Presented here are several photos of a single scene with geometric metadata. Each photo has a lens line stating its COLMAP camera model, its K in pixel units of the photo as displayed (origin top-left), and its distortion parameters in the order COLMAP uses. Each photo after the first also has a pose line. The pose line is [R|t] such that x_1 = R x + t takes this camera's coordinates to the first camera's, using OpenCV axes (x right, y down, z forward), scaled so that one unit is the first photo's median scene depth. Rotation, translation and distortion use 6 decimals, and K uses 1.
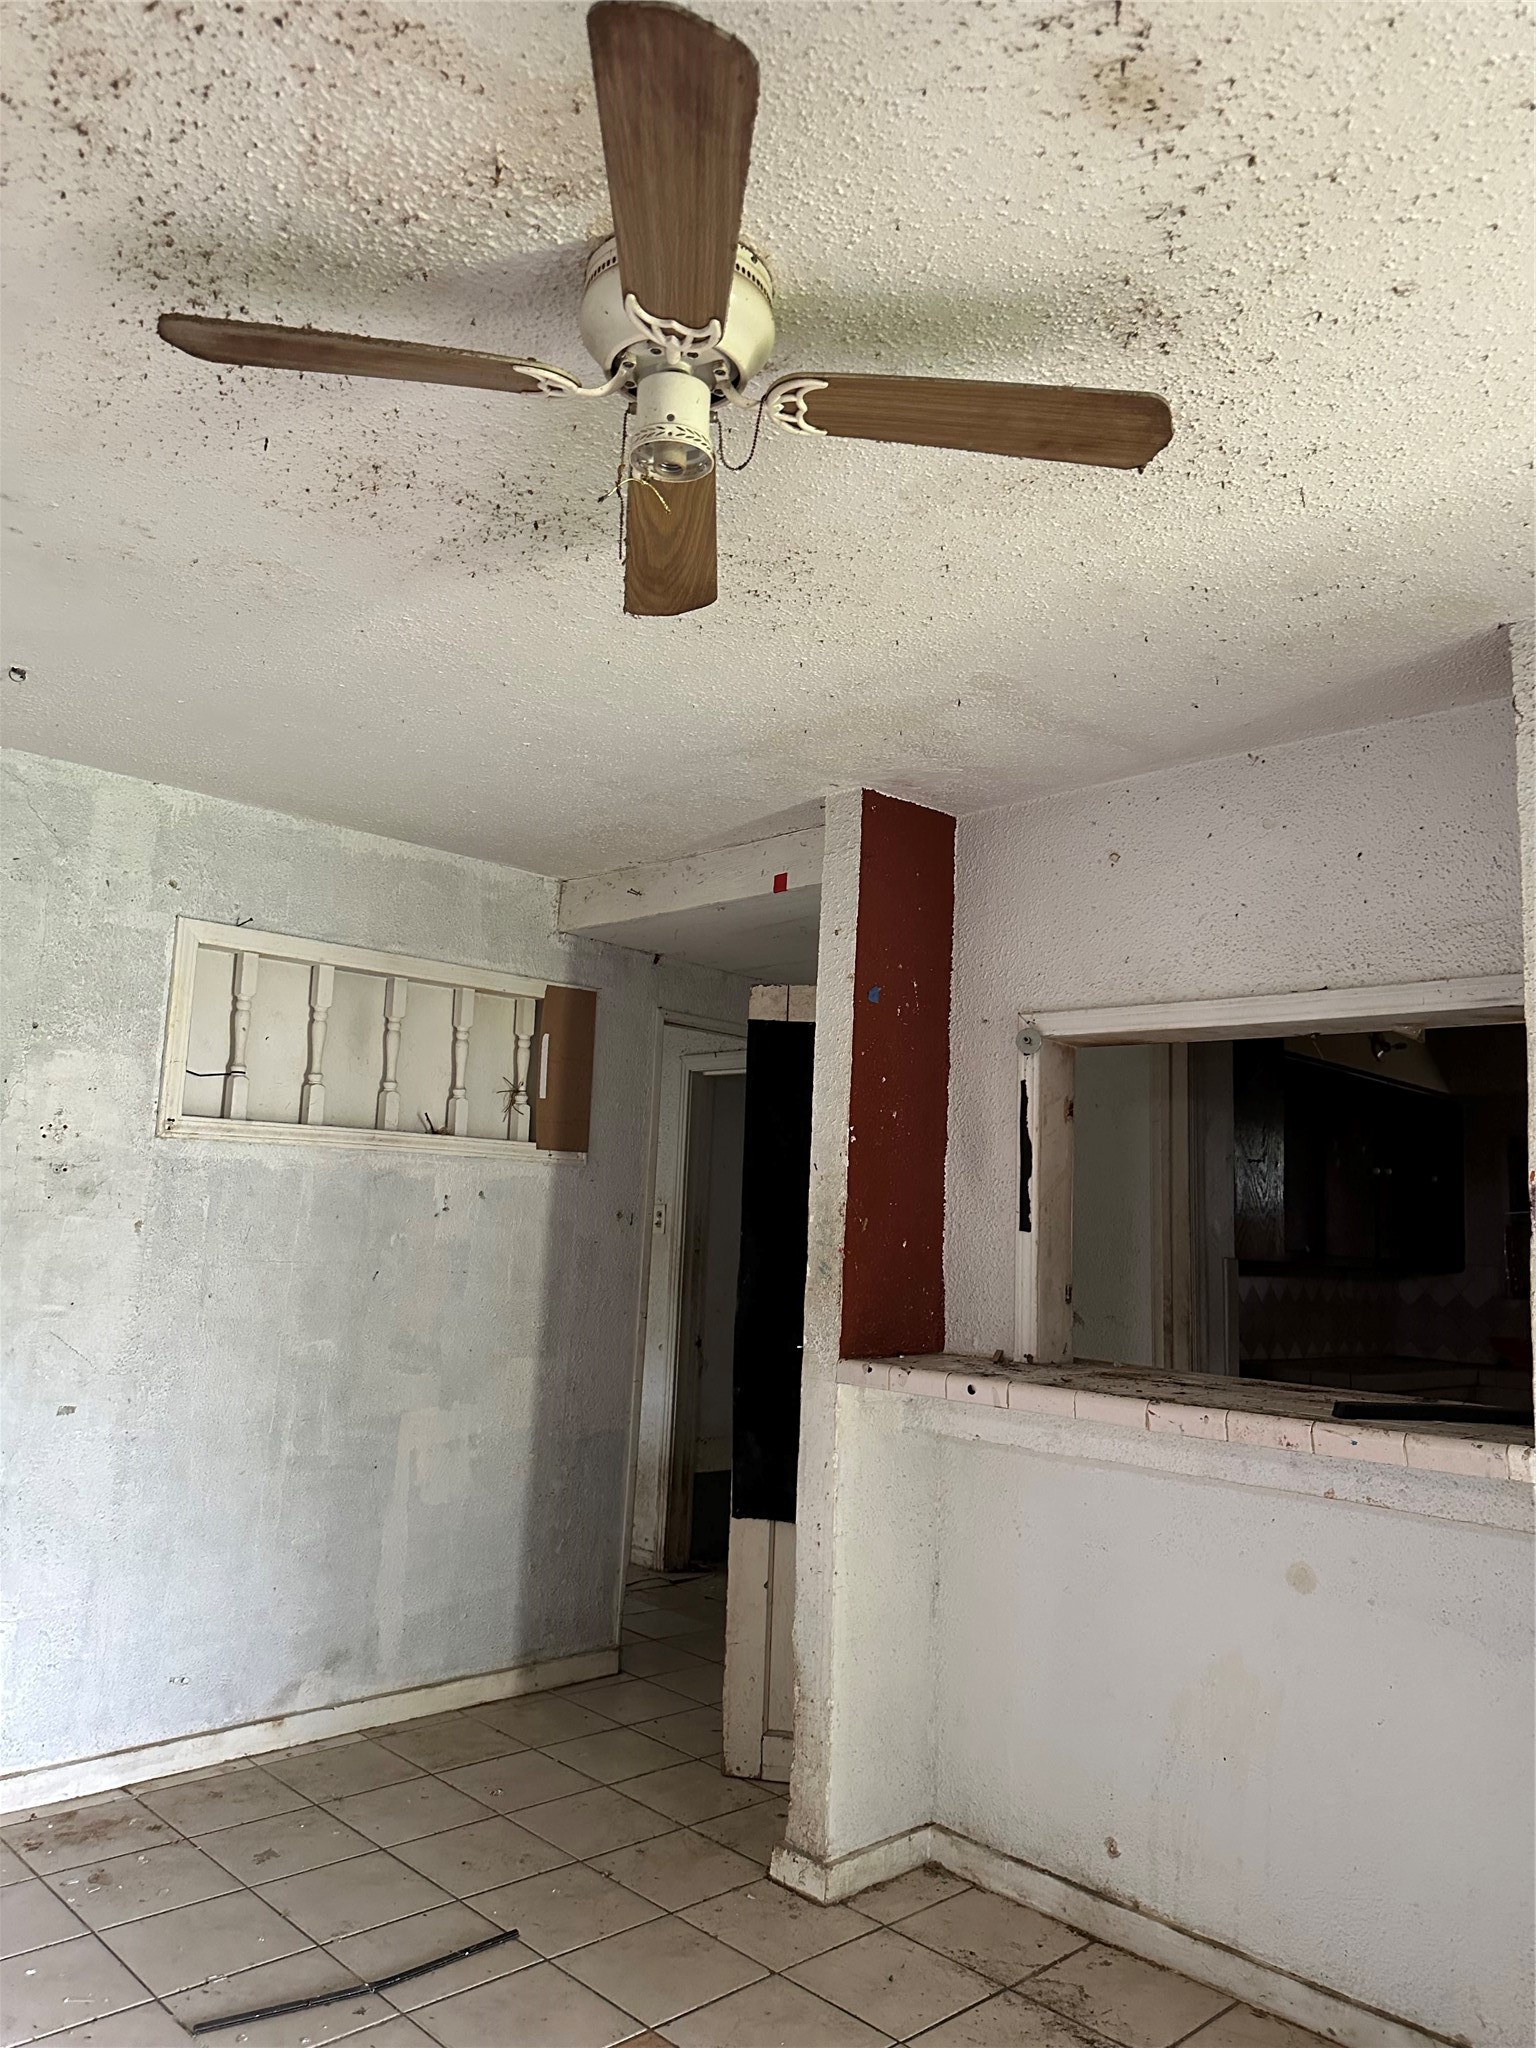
lens RADIAL K [[1431.9, 0, 791.9], [0, 1431.9, 1000.0], [0, 0, 1]] dist [0.042254, -0.070864]
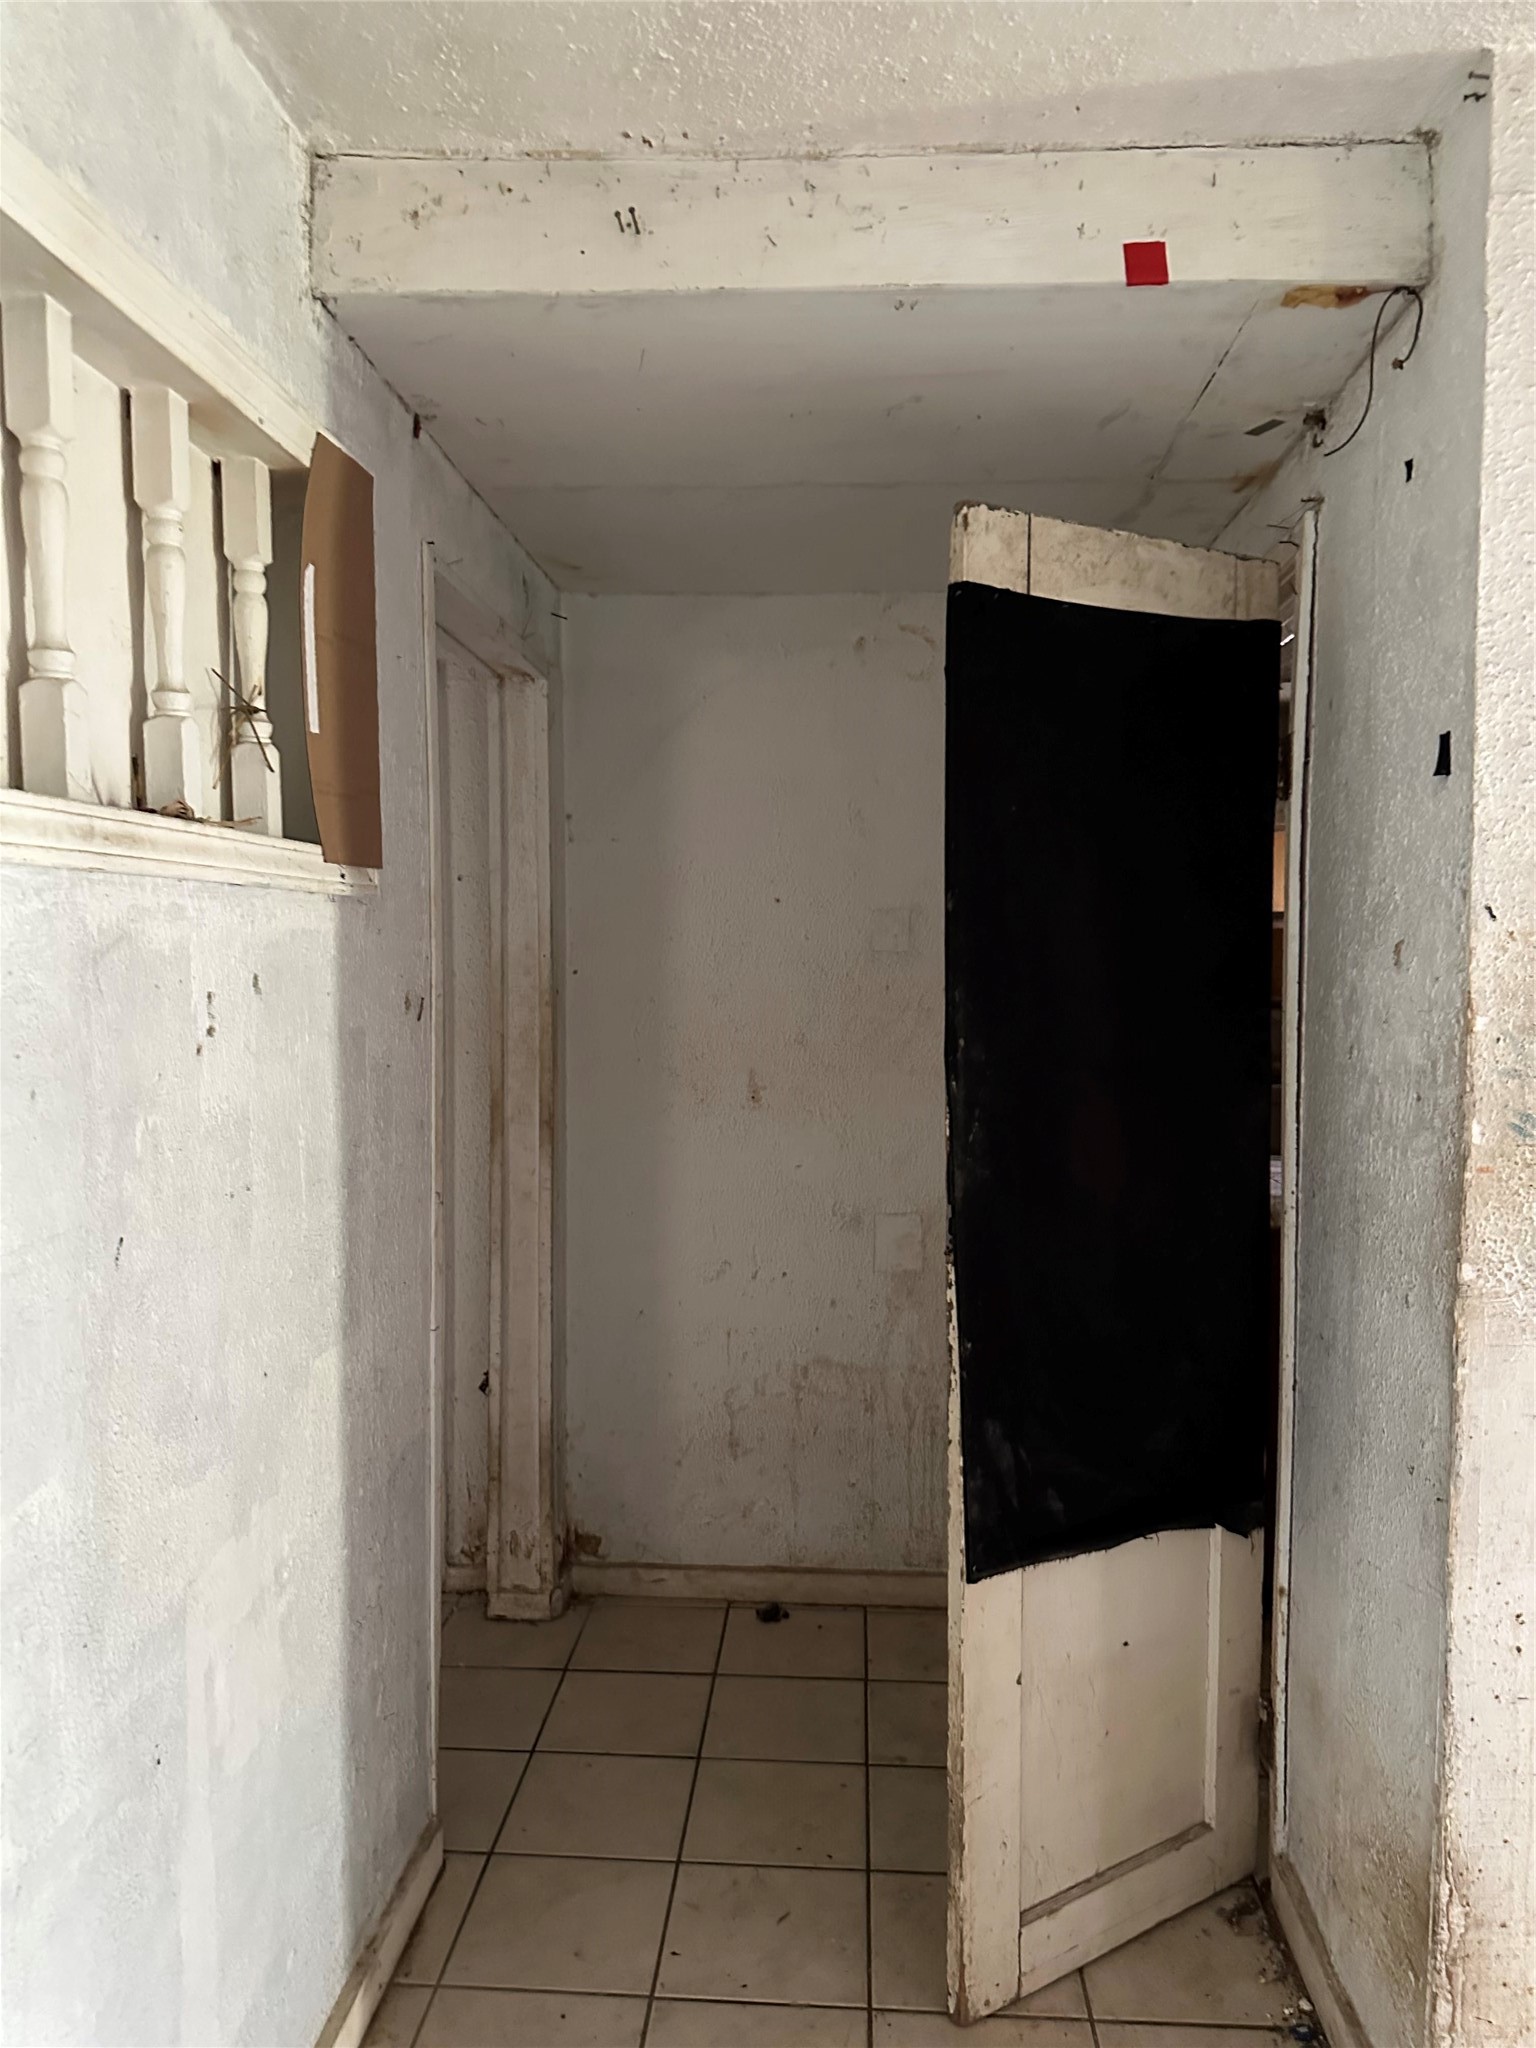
lens RADIAL K [[1467.2, 0, 775.9], [0, 1467.2, 1049.3], [0, 0, 1]] dist [0.002434, -0.000431]
pose [[0.742465, -0.088254, 0.664046, -0.421192], [-0.078420, 0.973017, 0.216998, 0.065754], [-0.665279, -0.213188, 0.715510, 0.709842]]
